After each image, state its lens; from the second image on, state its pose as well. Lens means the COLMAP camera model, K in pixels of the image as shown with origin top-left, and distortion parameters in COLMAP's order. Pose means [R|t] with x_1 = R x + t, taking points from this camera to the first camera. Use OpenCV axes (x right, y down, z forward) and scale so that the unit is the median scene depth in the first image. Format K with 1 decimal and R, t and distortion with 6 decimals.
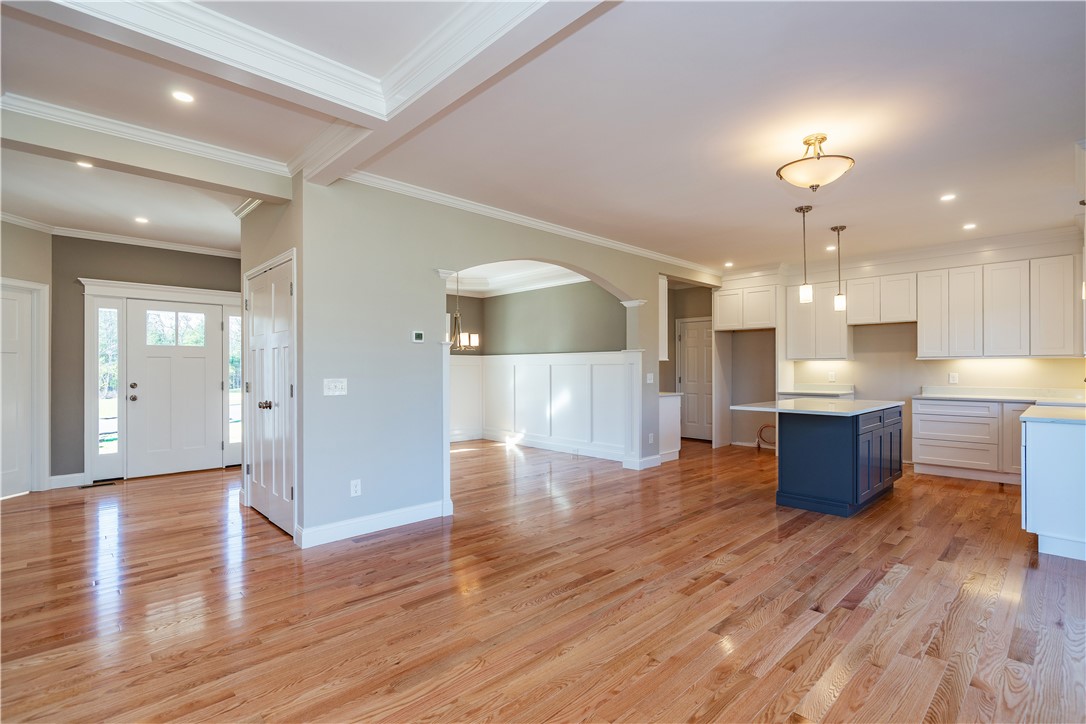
lens RADIAL K [[507.6, 0, 543.0], [0, 507.6, 362.0], [0, 0, 1]] dist [-0.001433, -0.000175]
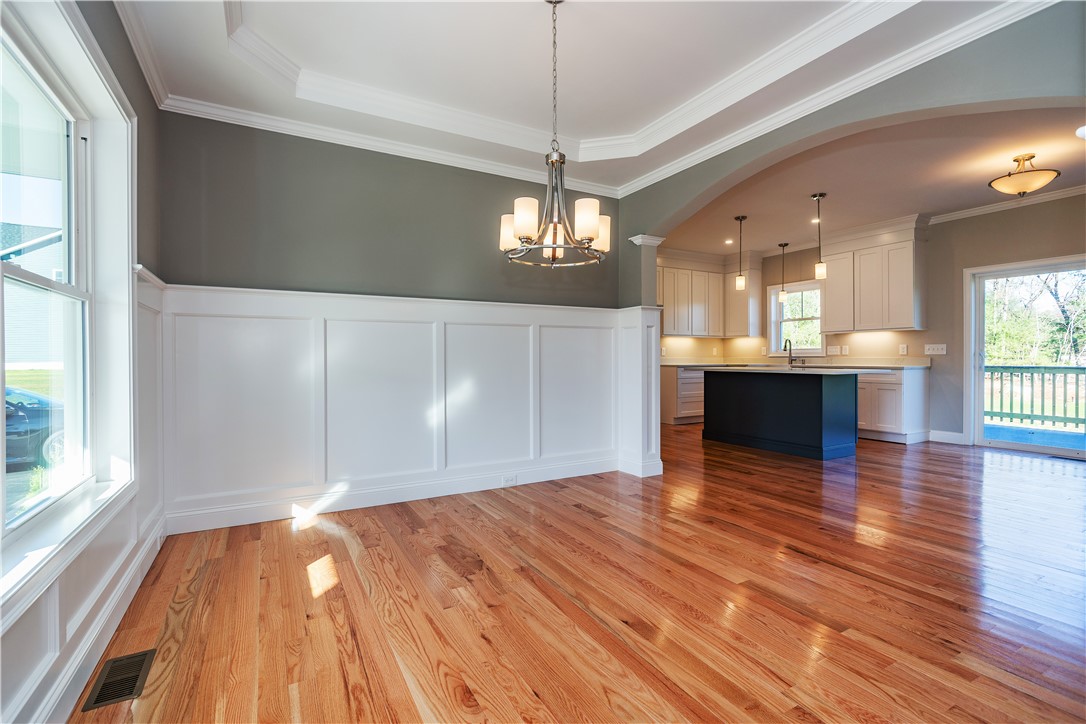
lens RADIAL K [[496.3, 0, 538.3], [0, 496.3, 362.1], [0, 0, 1]] dist [-0.000833, 0.000025]
pose [[0.245831, -0.009883, 0.969262, -0.632561], [-0.009441, 0.999876, 0.012589, 0.054847], [-0.969267, -0.012246, 0.245707, 1.170212]]
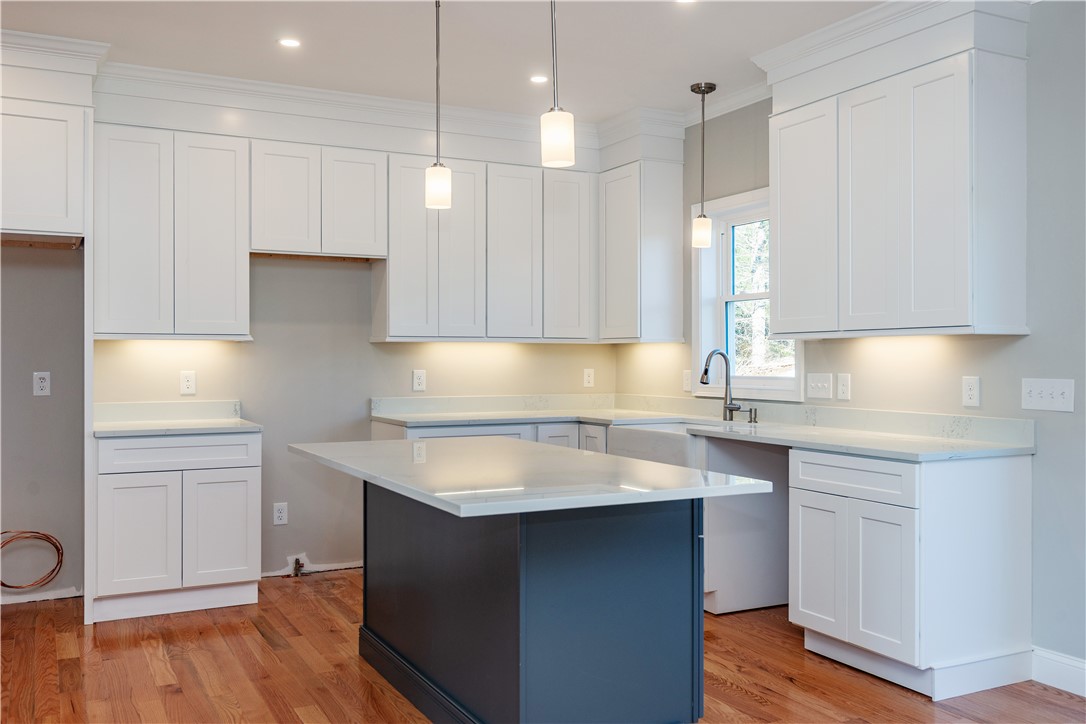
lens RADIAL K [[969.5, 0, 541.3], [0, 969.5, 357.0], [0, 0, 1]] dist [-0.003092, -0.000784]
pose [[0.279405, 0.001688, 0.960172, -0.086415], [-0.011748, 0.999930, 0.001661, 0.007419], [-0.960101, -0.011744, 0.279405, 0.725861]]
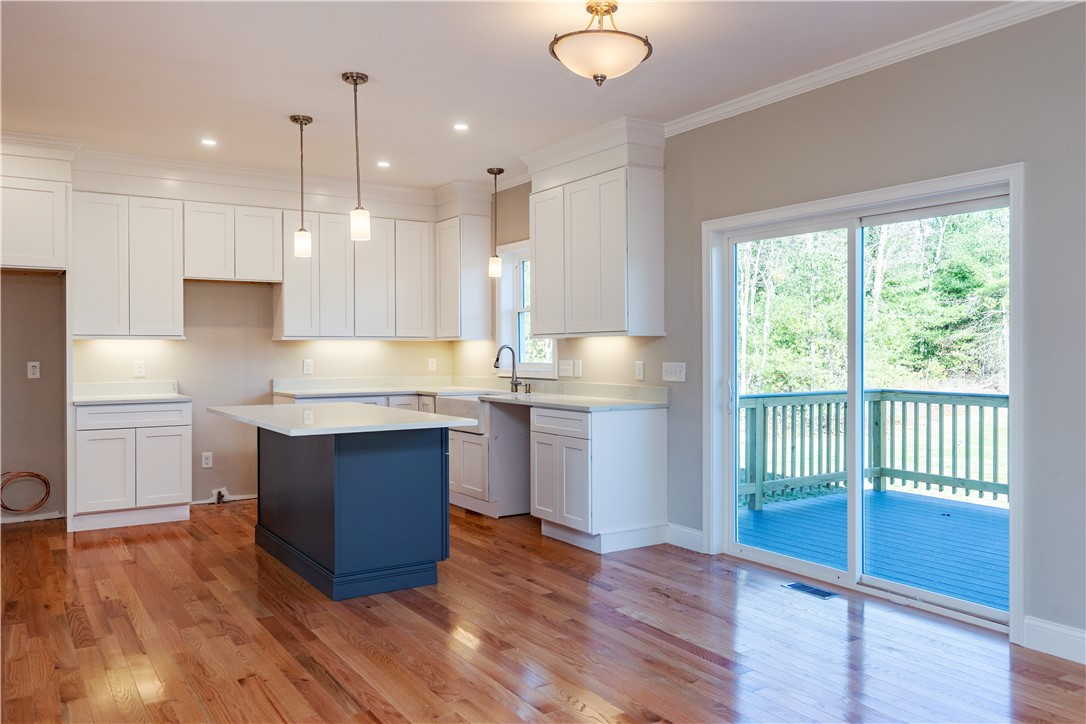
lens RADIAL K [[839.4, 0, 540.5], [0, 839.4, 349.6], [0, 0, 1]] dist [-0.000384, 0.002413]
pose [[0.186343, 0.000189, 0.982485, -0.342379], [-0.008218, 0.999965, 0.001366, 0.004477], [-0.982450, -0.008328, 0.186338, 0.537561]]
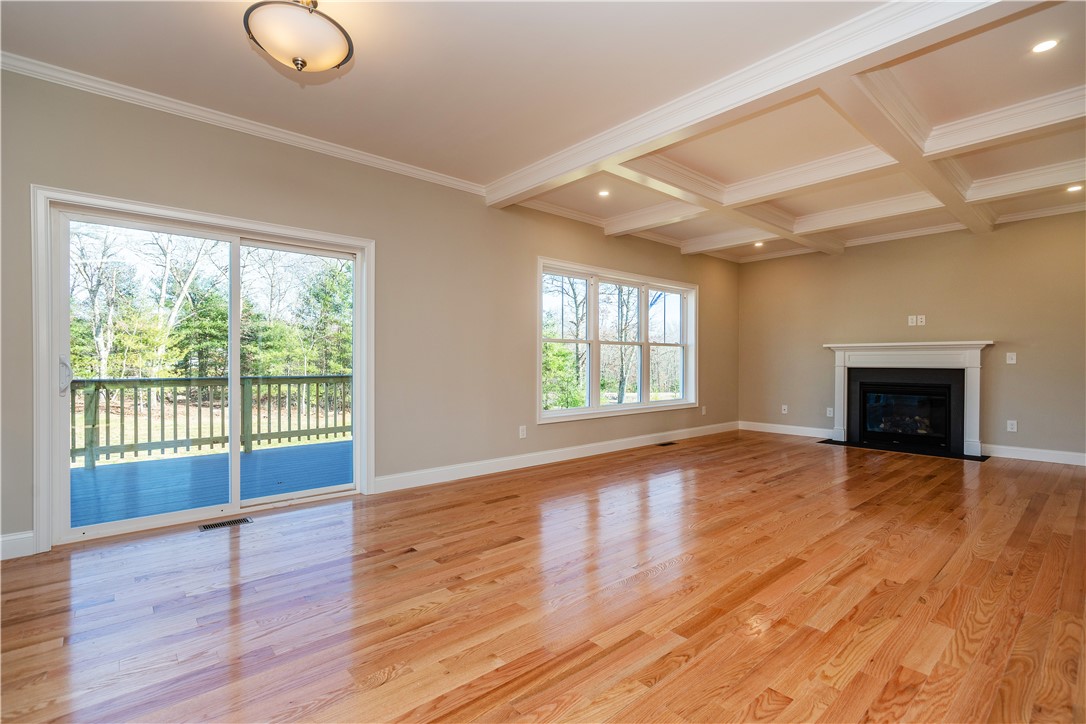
lens RADIAL K [[492.8, 0, 543.8], [0, 492.8, 365.0], [0, 0, 1]] dist [-0.001447, -0.000288]
pose [[-0.999226, 0.000507, 0.039335, 0.106357], [0.000387, 0.999995, -0.003048, 0.045345], [-0.039336, -0.003031, -0.999221, 1.029979]]
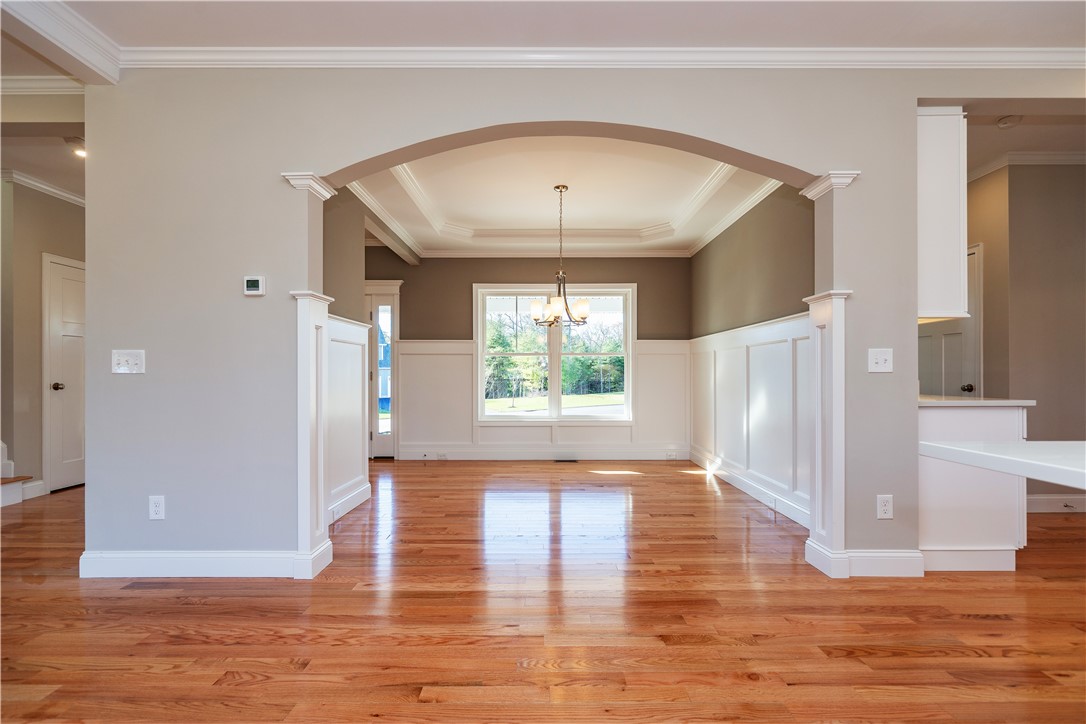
lens RADIAL K [[501.0, 0, 549.6], [0, 501.0, 372.3], [0, 0, 1]] dist [0.000724, -0.000037]
pose [[0.727543, -0.002658, -0.686057, 0.356856], [0.007410, 0.999965, 0.003984, 0.046482], [0.686022, -0.007982, 0.727537, 0.629940]]
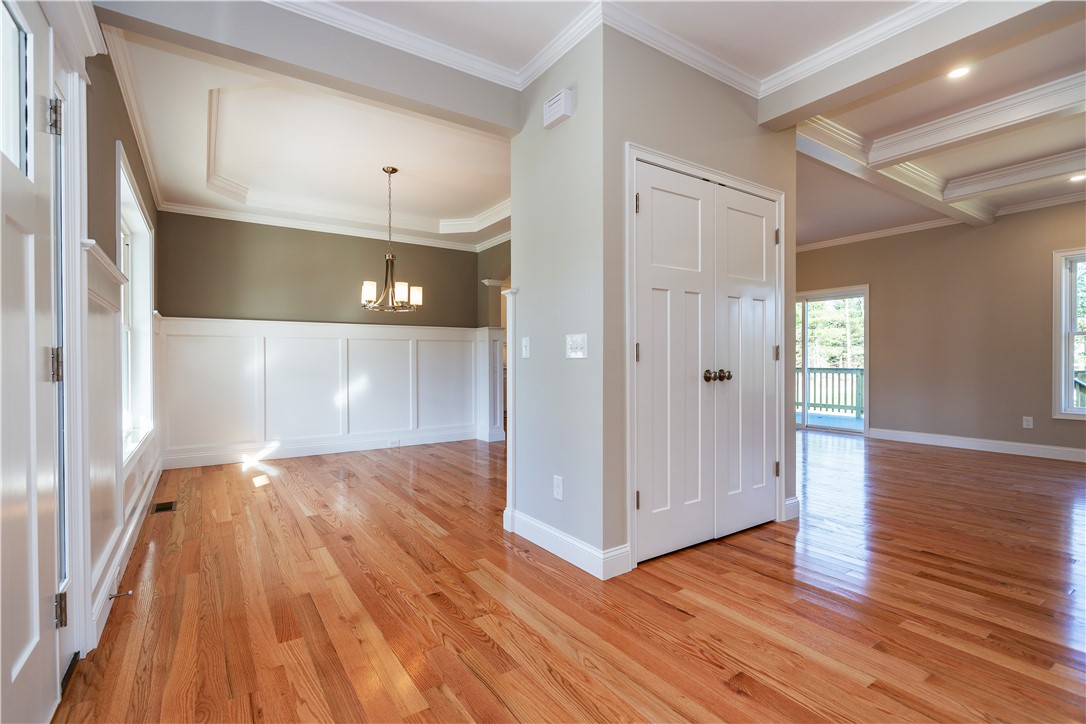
lens RADIAL K [[492.8, 0, 543.8], [0, 492.8, 365.0], [0, 0, 1]] dist [-0.001447, -0.000288]
pose [[0.148074, -0.008299, 0.988941, -0.981343], [-0.009632, 0.999905, 0.009833, 0.051704], [-0.988929, -0.010981, 0.147980, 0.887941]]
